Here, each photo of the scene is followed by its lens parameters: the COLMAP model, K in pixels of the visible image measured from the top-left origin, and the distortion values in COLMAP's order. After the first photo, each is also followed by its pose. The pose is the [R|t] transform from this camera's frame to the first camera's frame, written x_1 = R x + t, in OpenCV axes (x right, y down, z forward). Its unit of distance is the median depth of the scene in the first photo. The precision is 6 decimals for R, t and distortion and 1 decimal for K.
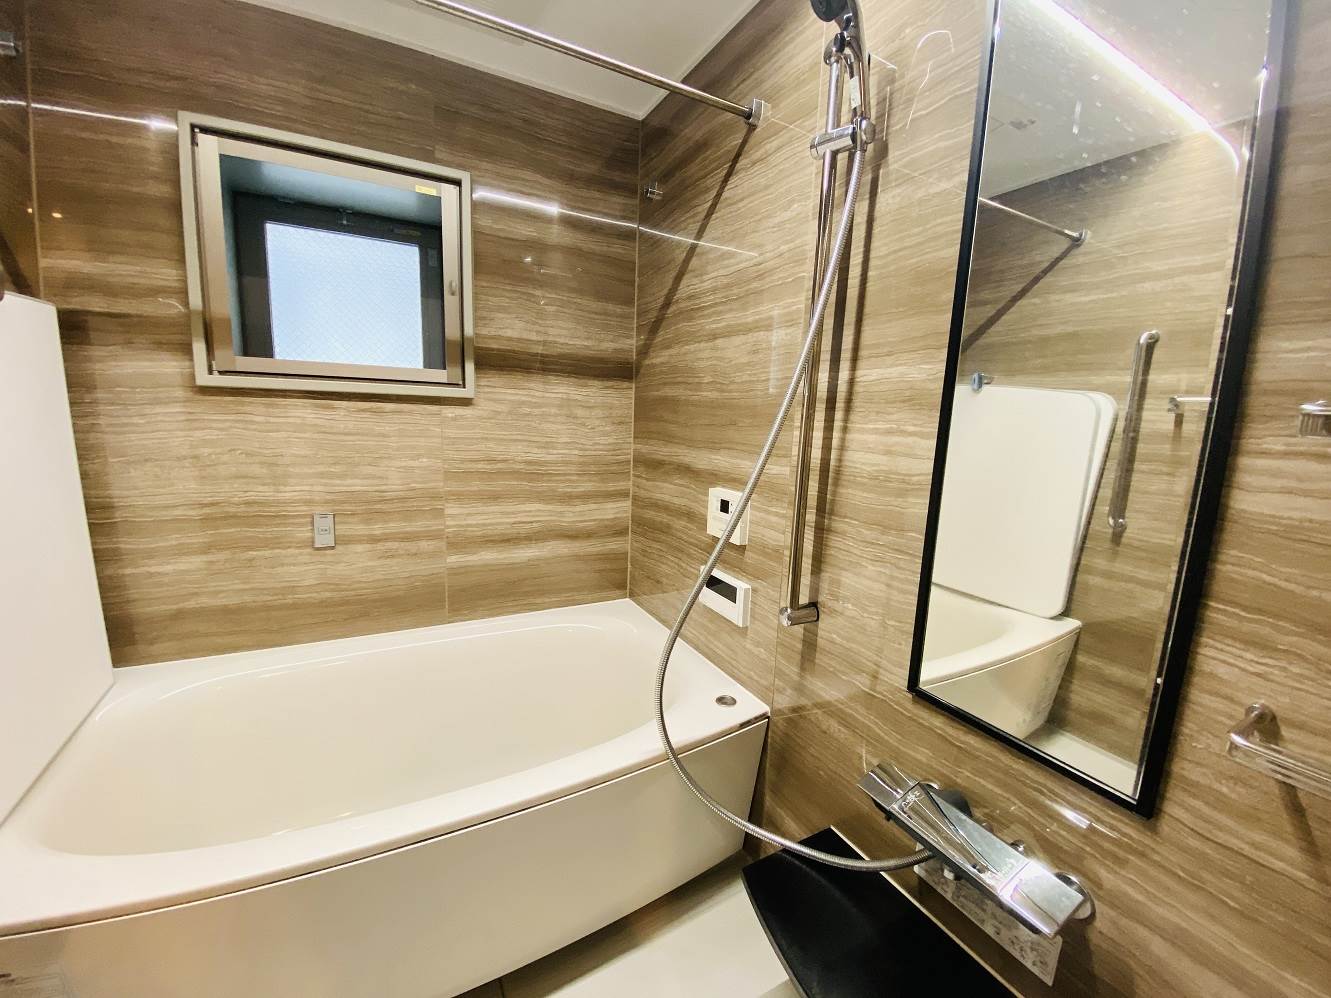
lens RADIAL K [[537.1, 0, 669.7], [0, 537.1, 500.8], [0, 0, 1]] dist [-0.023847, -0.001707]
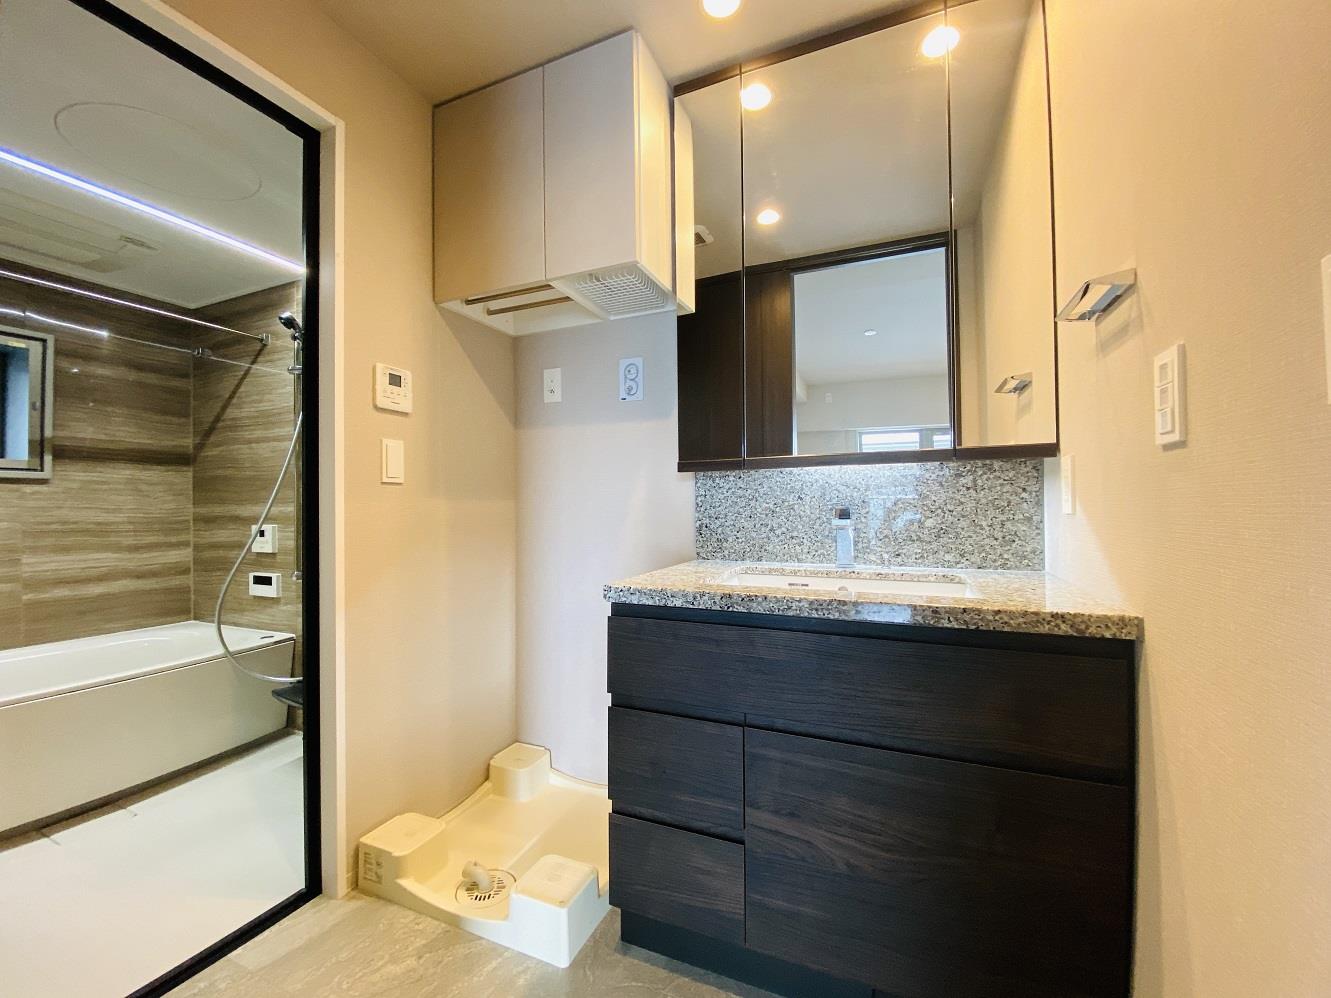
lens RADIAL K [[537.1, 0, 671.3], [0, 537.1, 494.6], [0, 0, 1]] dist [-0.023847, -0.001707]
pose [[0.770259, -0.039884, 0.636483, 0.030428], [0.139821, 0.984321, -0.107528, 0.221944], [-0.622215, 0.171818, 0.763759, -1.042222]]
